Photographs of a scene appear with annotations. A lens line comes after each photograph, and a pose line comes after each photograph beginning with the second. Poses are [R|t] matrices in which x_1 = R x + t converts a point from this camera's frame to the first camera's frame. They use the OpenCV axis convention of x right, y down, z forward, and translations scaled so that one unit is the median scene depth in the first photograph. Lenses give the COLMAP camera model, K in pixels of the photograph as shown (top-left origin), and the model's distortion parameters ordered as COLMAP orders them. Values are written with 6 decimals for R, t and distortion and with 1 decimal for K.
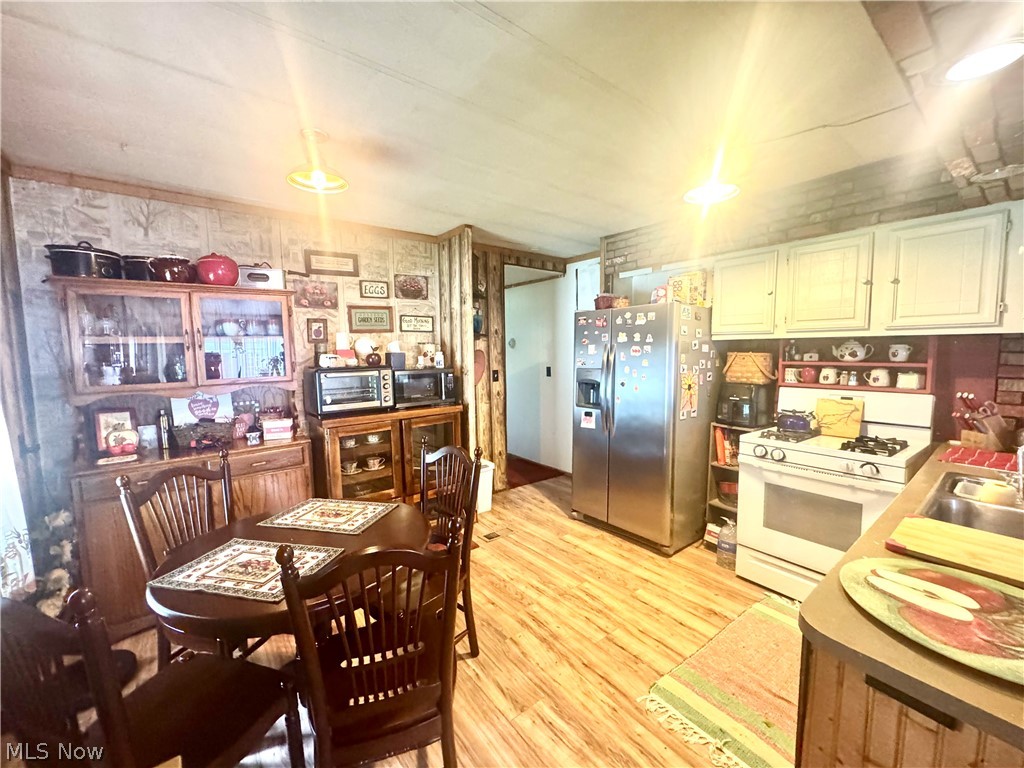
lens RADIAL K [[408.5, 0, 514.3], [0, 408.5, 383.3], [0, 0, 1]] dist [-0.001902, 0.000087]
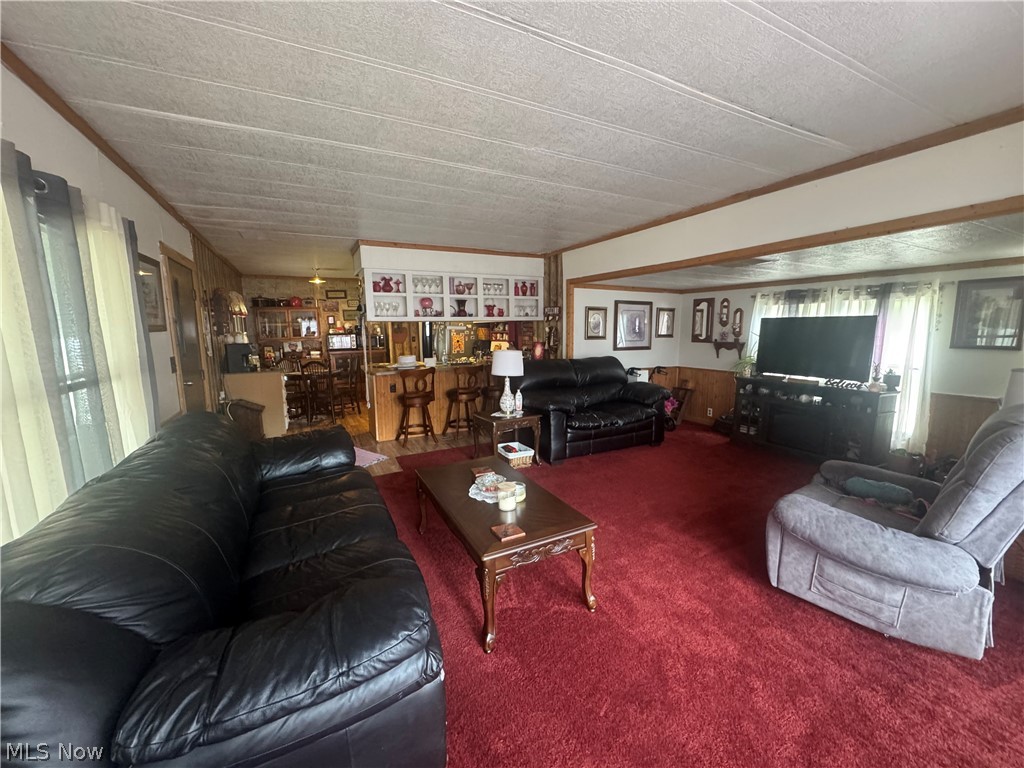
lens RADIAL K [[403.4, 0, 514.0], [0, 403.4, 385.5], [0, 0, 1]] dist [-0.000763, -0.000004]
pose [[0.981762, 0.023994, -0.188596, 1.258805], [-0.012731, 0.998074, 0.060708, 0.128977], [0.189689, -0.057200, 0.980177, -1.451621]]
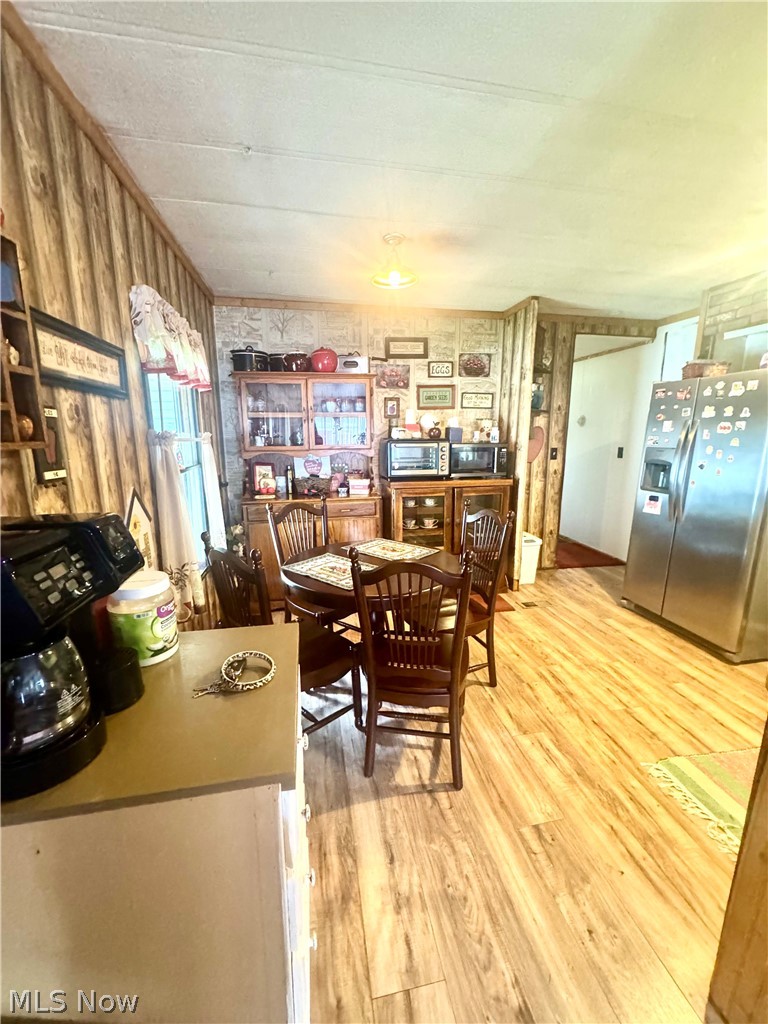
lens RADIAL K [[408.5, 0, 387.6], [0, 408.5, 513.1], [0, 0, 1]] dist [-0.001902, 0.000087]
pose [[0.889623, 0.103194, -0.444884, 0.070408], [-0.050051, 0.990300, 0.129621, 0.022163], [0.453944, -0.093047, 0.886158, -0.091946]]
